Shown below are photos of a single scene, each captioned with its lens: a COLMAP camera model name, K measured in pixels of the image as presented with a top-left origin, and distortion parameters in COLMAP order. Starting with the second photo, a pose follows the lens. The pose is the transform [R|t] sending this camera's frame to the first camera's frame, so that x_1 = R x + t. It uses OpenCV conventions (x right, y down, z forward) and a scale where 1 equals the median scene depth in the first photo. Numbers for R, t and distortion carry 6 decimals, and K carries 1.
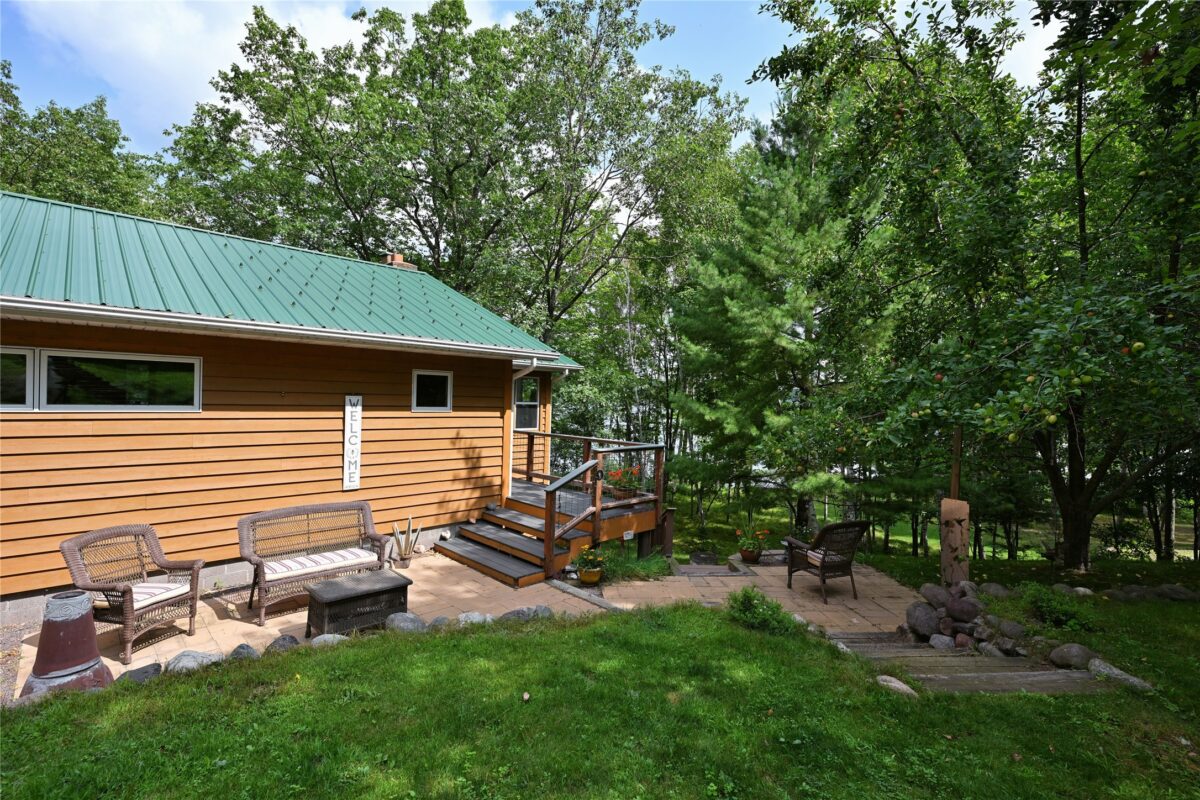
lens RADIAL K [[541.6, 0, 604.3], [0, 541.6, 401.5], [0, 0, 1]] dist [0.001615, 0.000170]
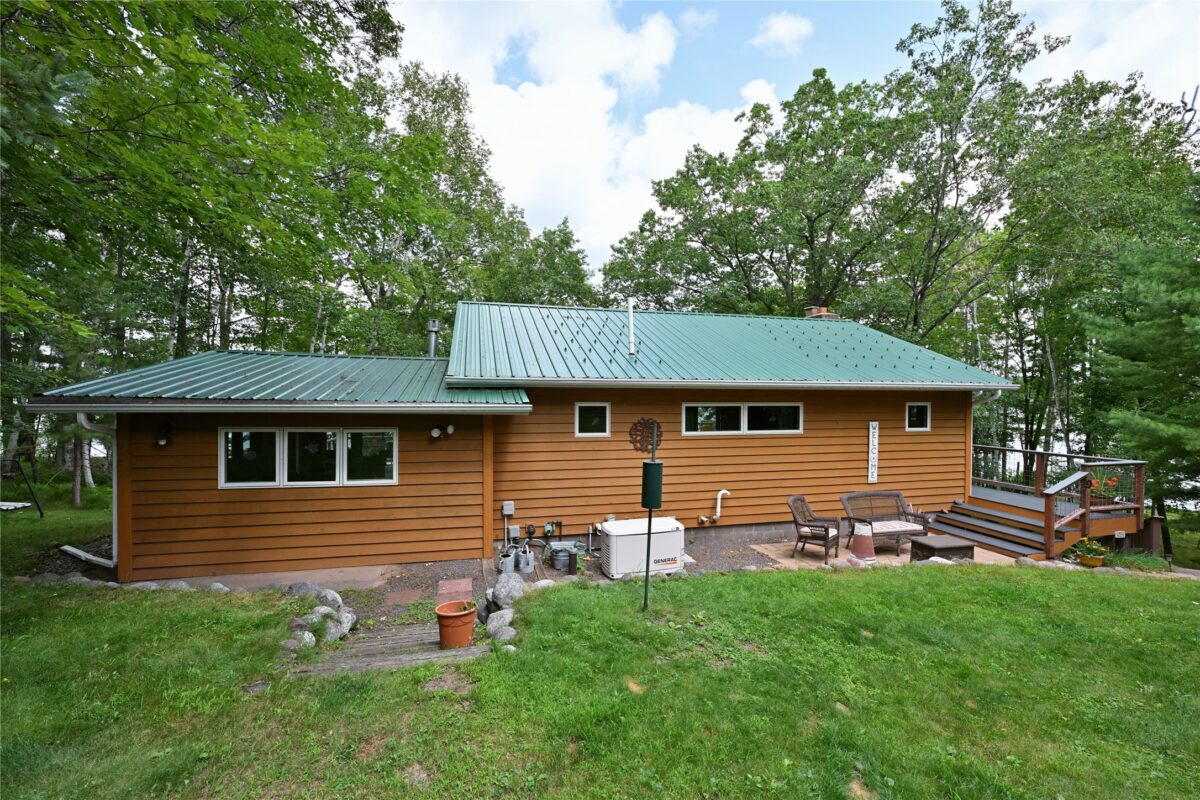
lens RADIAL K [[510.6, 0, 590.0], [0, 510.6, 394.1], [0, 0, 1]] dist [-0.001996, -0.001005]
pose [[0.852178, -0.027175, -0.522546, -0.312560], [0.017596, 0.999574, -0.023287, -0.055309], [0.522956, 0.010650, 0.852293, -0.519675]]
